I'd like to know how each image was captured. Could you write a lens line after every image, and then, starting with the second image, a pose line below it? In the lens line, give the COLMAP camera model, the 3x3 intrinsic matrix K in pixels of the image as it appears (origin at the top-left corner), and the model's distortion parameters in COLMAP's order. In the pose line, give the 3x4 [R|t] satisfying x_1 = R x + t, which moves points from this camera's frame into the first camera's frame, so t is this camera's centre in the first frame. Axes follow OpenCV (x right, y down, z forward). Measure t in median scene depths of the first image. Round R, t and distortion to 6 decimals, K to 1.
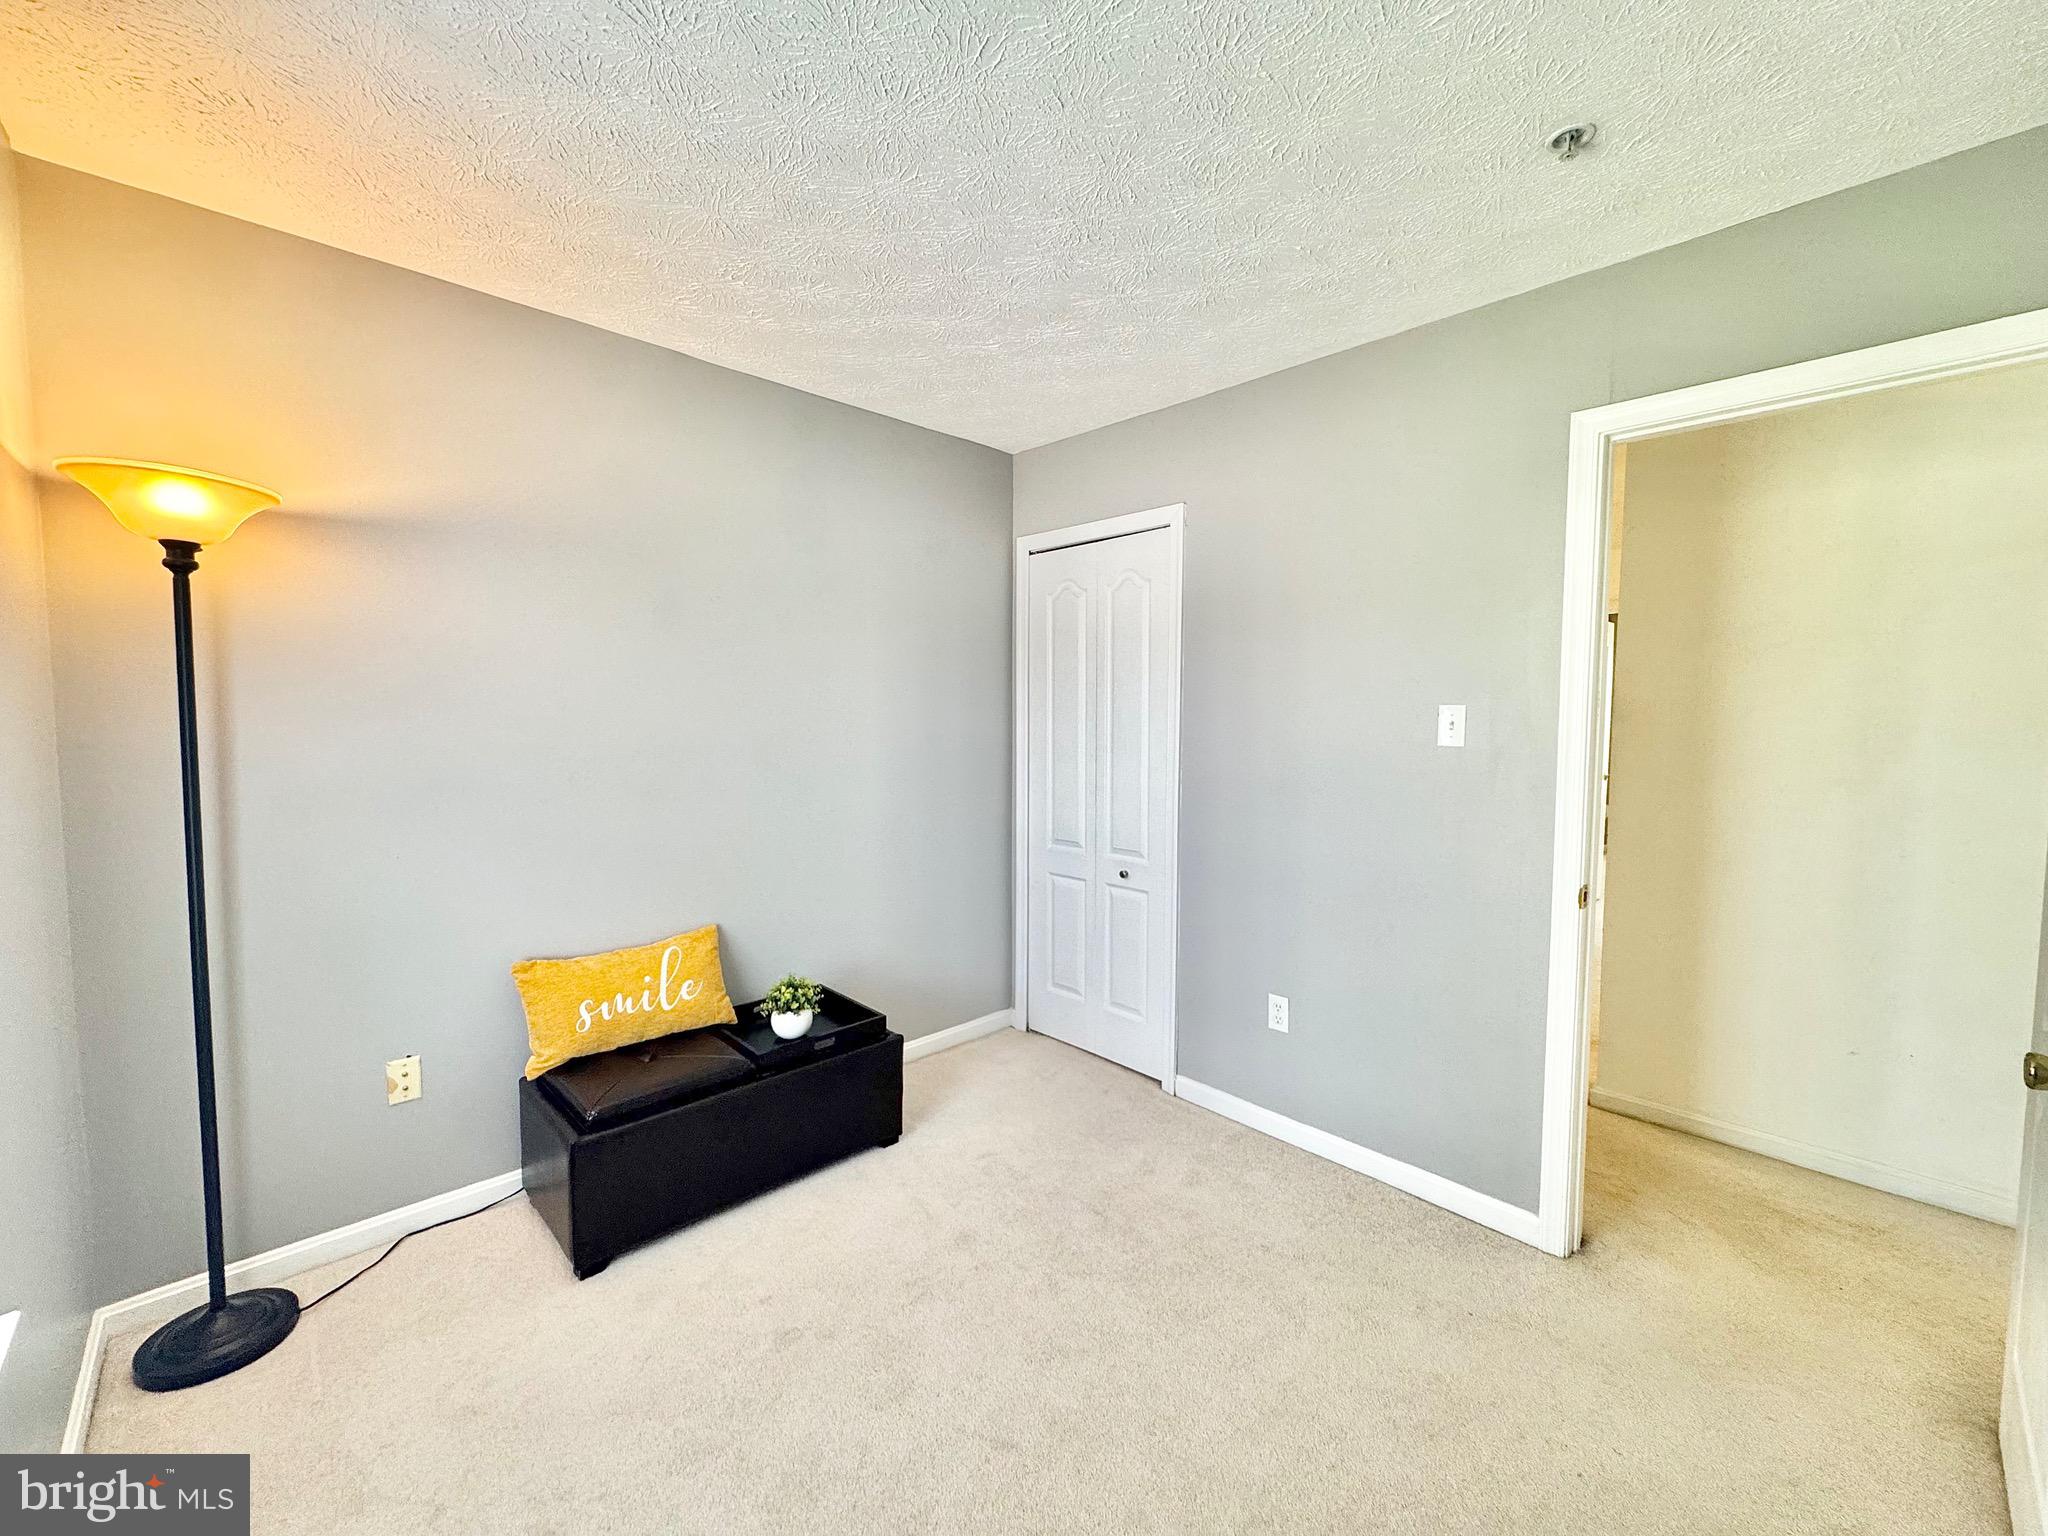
lens RADIAL K [[819.8, 0, 1024.9], [0, 819.8, 770.5], [0, 0, 1]] dist [-0.006056, 0.001182]
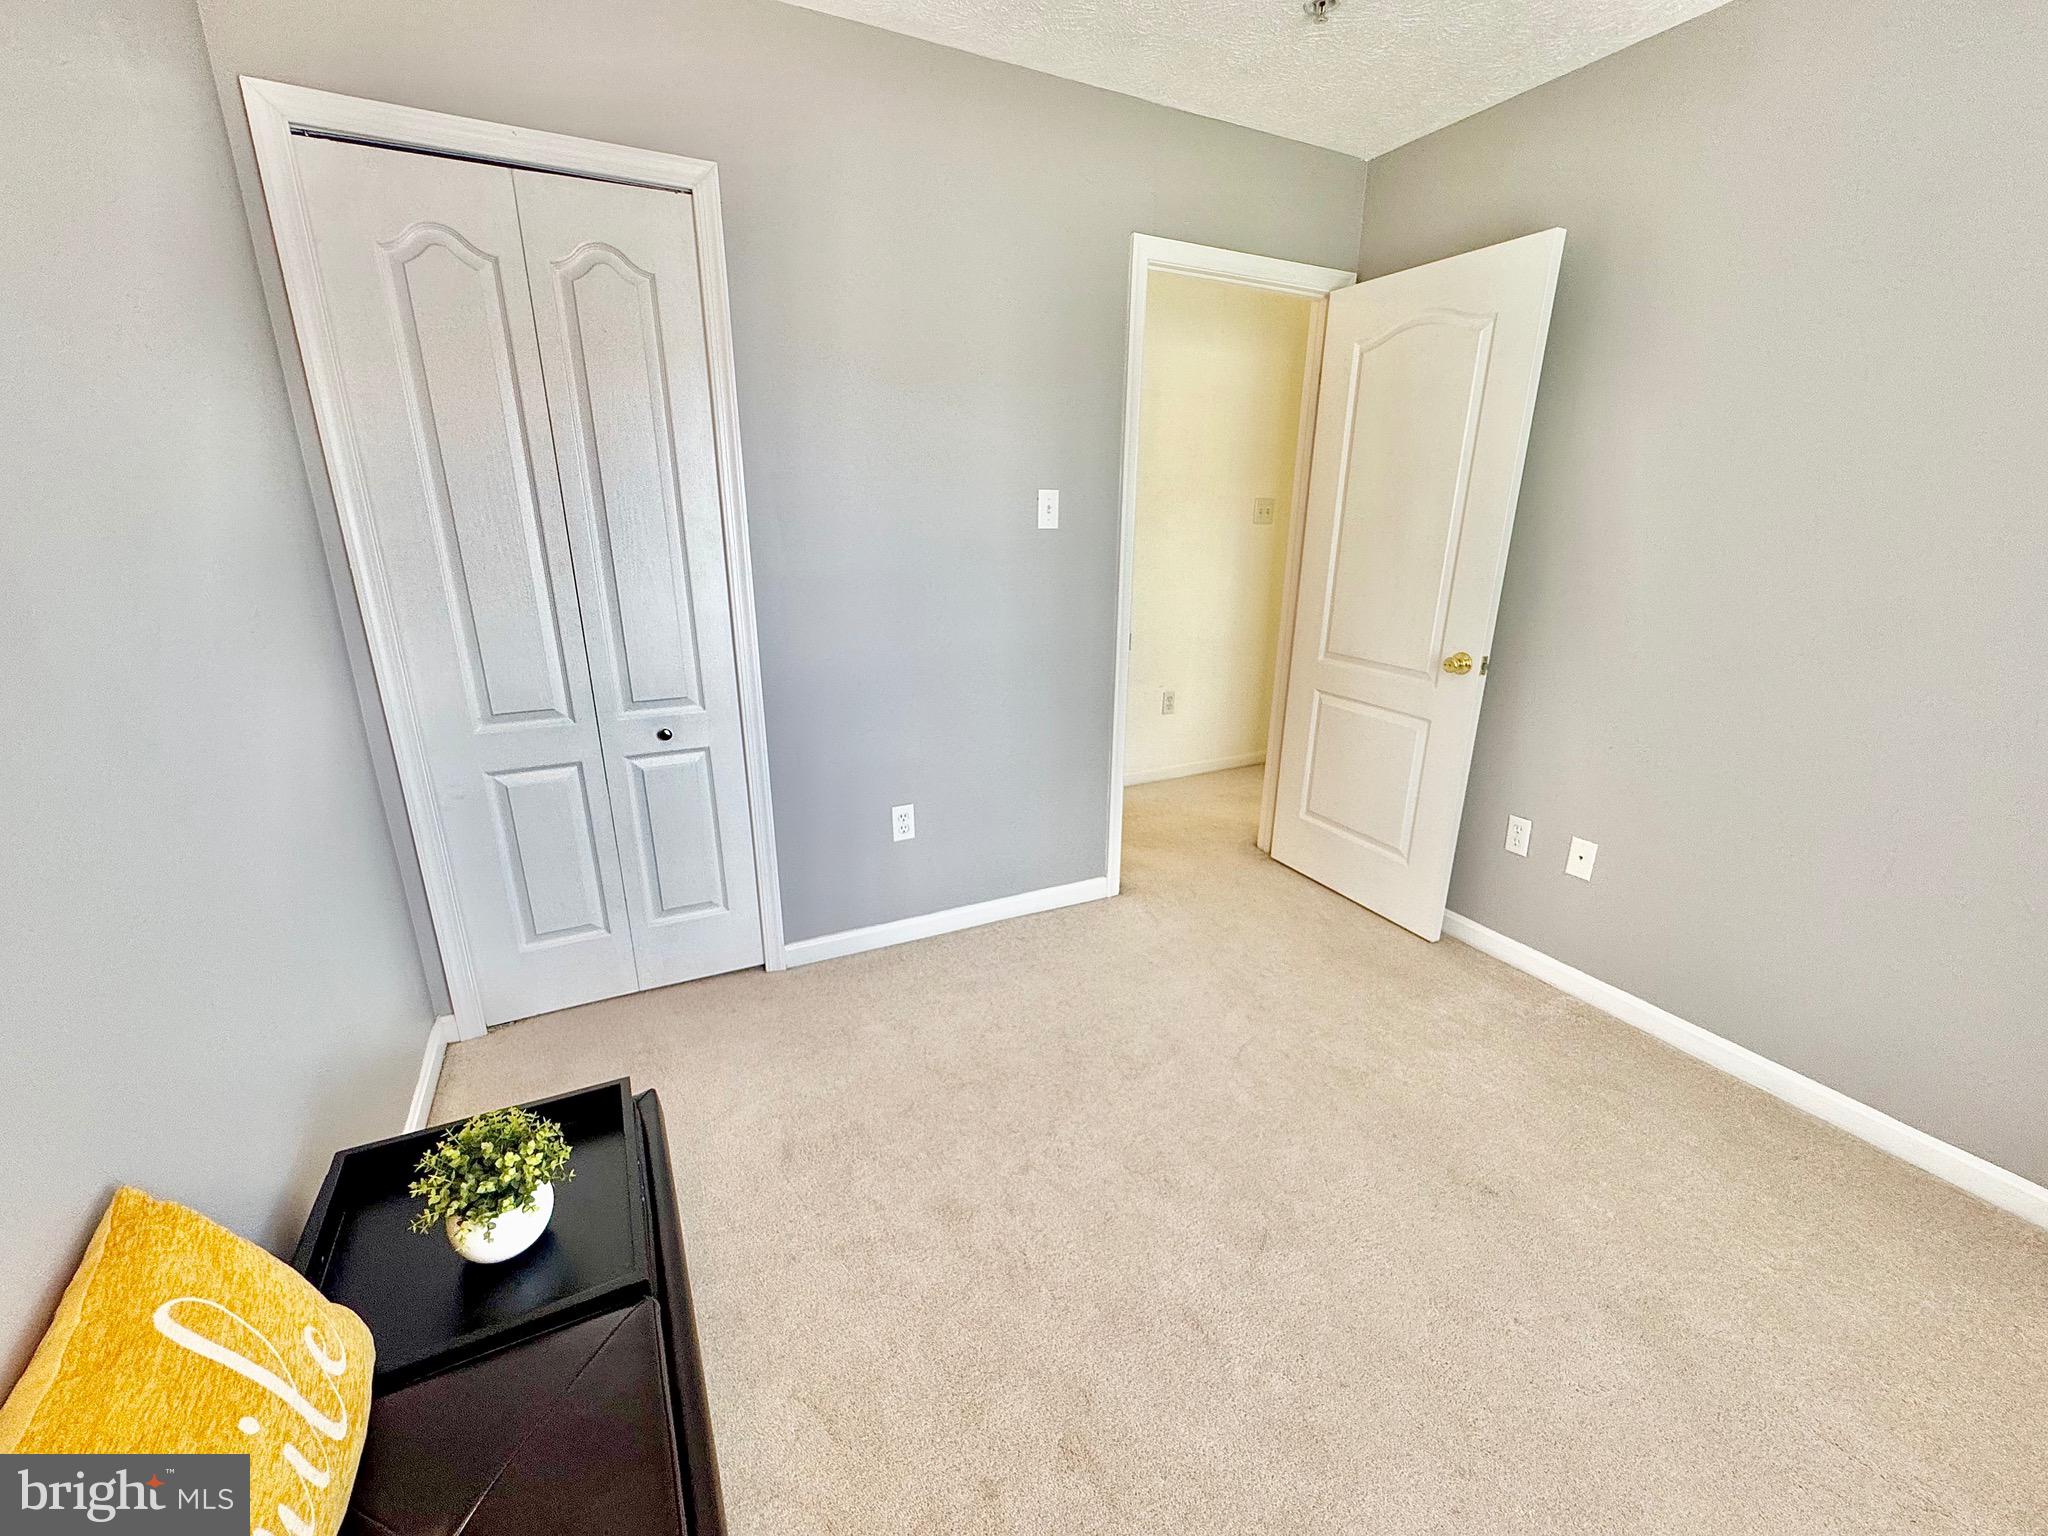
lens RADIAL K [[819.8, 0, 1022.7], [0, 819.8, 768.9], [0, 0, 1]] dist [-0.006056, 0.001182]
pose [[0.294830, -0.292077, 0.909817, -0.510899], [0.059945, 0.955917, 0.287452, -0.033760], [-0.953668, -0.030210, 0.299342, 0.580728]]
